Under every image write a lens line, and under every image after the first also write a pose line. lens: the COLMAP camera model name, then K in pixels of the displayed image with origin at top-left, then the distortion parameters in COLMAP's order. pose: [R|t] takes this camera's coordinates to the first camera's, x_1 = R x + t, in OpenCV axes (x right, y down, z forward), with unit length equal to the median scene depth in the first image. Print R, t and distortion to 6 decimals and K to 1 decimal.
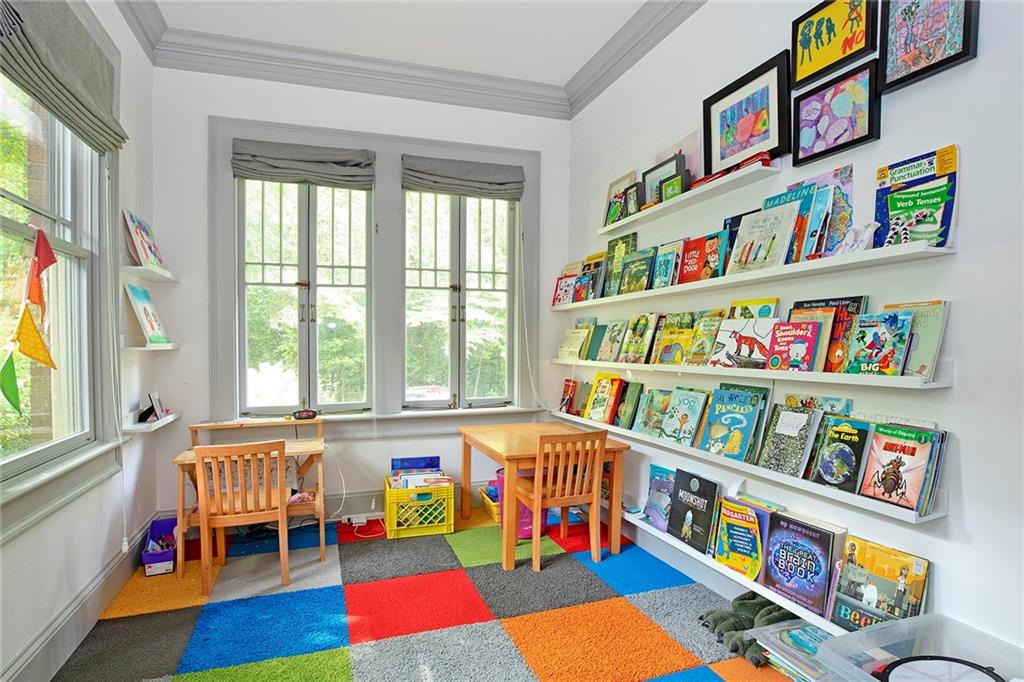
lens RADIAL K [[573.4, 0, 512.0], [0, 573.4, 341.0], [0, 0, 1]] dist [-0.000084, 0.000956]
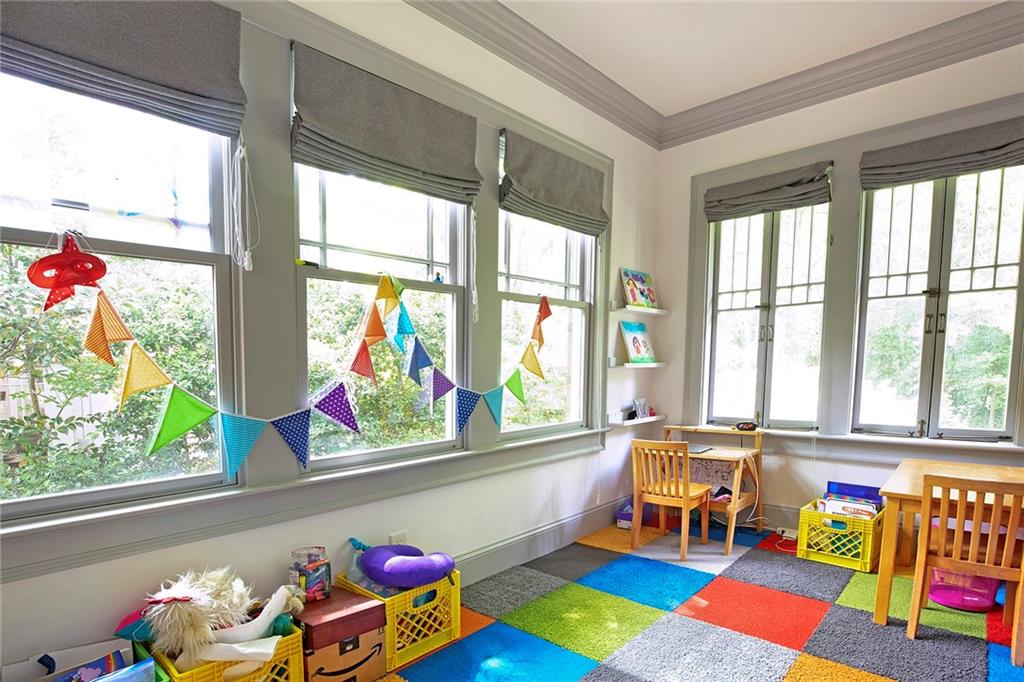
lens RADIAL K [[546.6, 0, 512.3], [0, 546.6, 365.4], [0, 0, 1]] dist [-0.001678, -0.000968]
pose [[0.481199, -0.003893, -0.876603, 0.344493], [0.016141, 0.999860, 0.004420, -0.000673], [0.876463, -0.016276, 0.481194, 0.101821]]
